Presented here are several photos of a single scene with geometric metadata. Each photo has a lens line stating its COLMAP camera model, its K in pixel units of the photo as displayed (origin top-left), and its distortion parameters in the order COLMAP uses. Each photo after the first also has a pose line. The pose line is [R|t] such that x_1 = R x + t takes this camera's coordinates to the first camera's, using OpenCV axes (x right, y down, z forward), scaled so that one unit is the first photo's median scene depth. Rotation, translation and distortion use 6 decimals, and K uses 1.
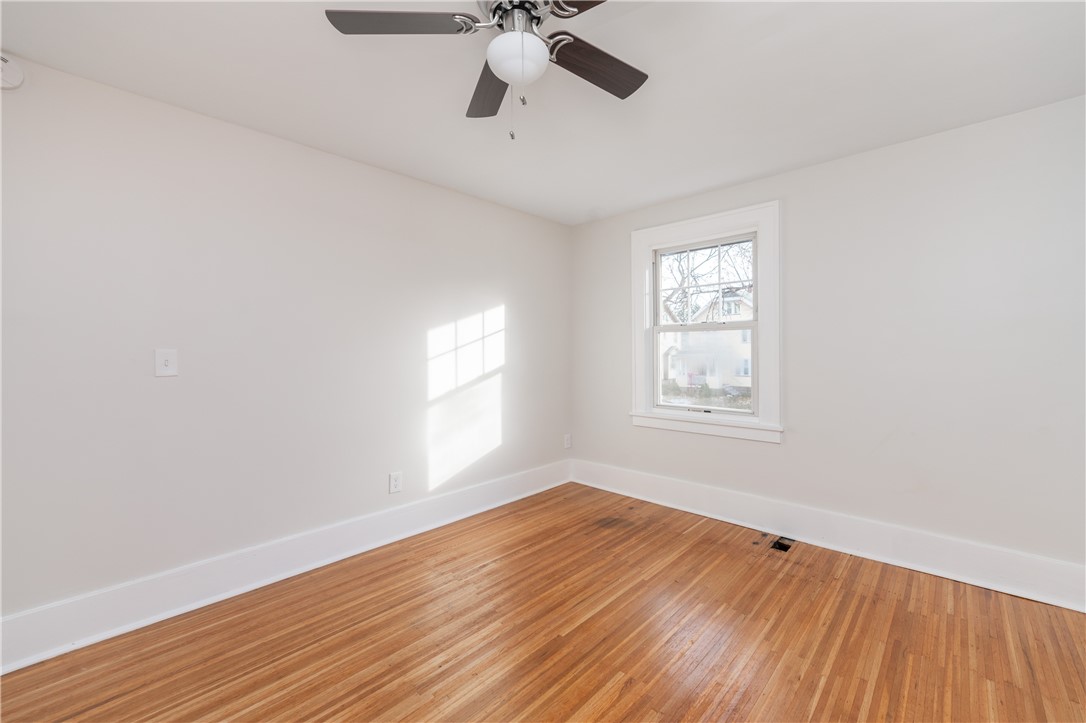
lens RADIAL K [[441.6, 0, 551.1], [0, 441.6, 351.8], [0, 0, 1]] dist [0.000129, 0.000181]
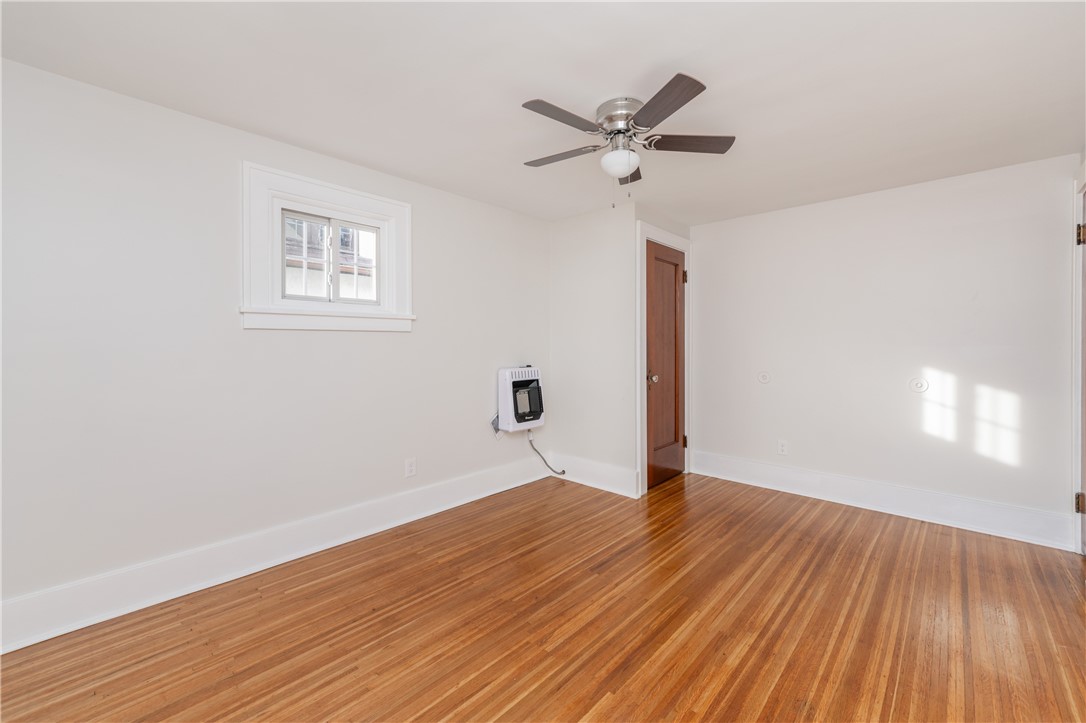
lens RADIAL K [[441.6, 0, 551.1], [0, 441.6, 351.8], [0, 0, 1]] dist [0.000129, 0.000181]
pose [[-0.999947, 0.009779, -0.003319, 0.099767], [0.009713, 0.999765, 0.019355, -0.005705], [0.003507, 0.019322, -0.999807, 1.379853]]
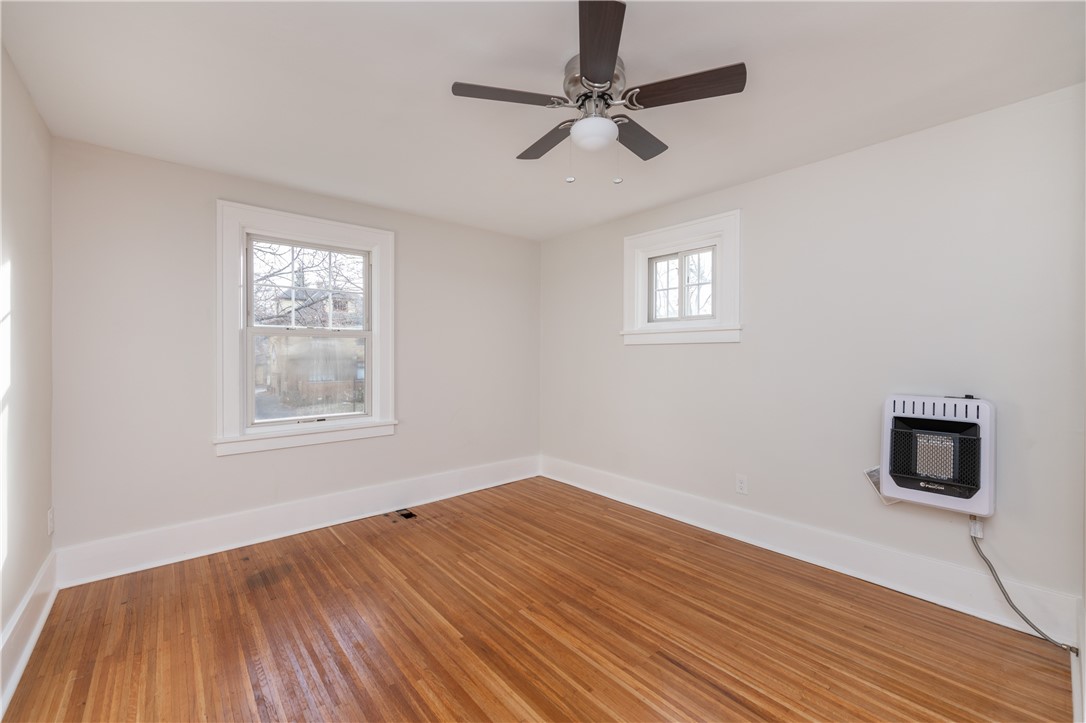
lens RADIAL K [[441.6, 0, 551.1], [0, 441.6, 351.8], [0, 0, 1]] dist [0.000129, 0.000181]
pose [[0.102958, 0.011232, 0.994622, -0.744219], [0.001949, 0.999932, -0.011493, -0.002004], [-0.994684, 0.003122, 0.102929, 0.525966]]
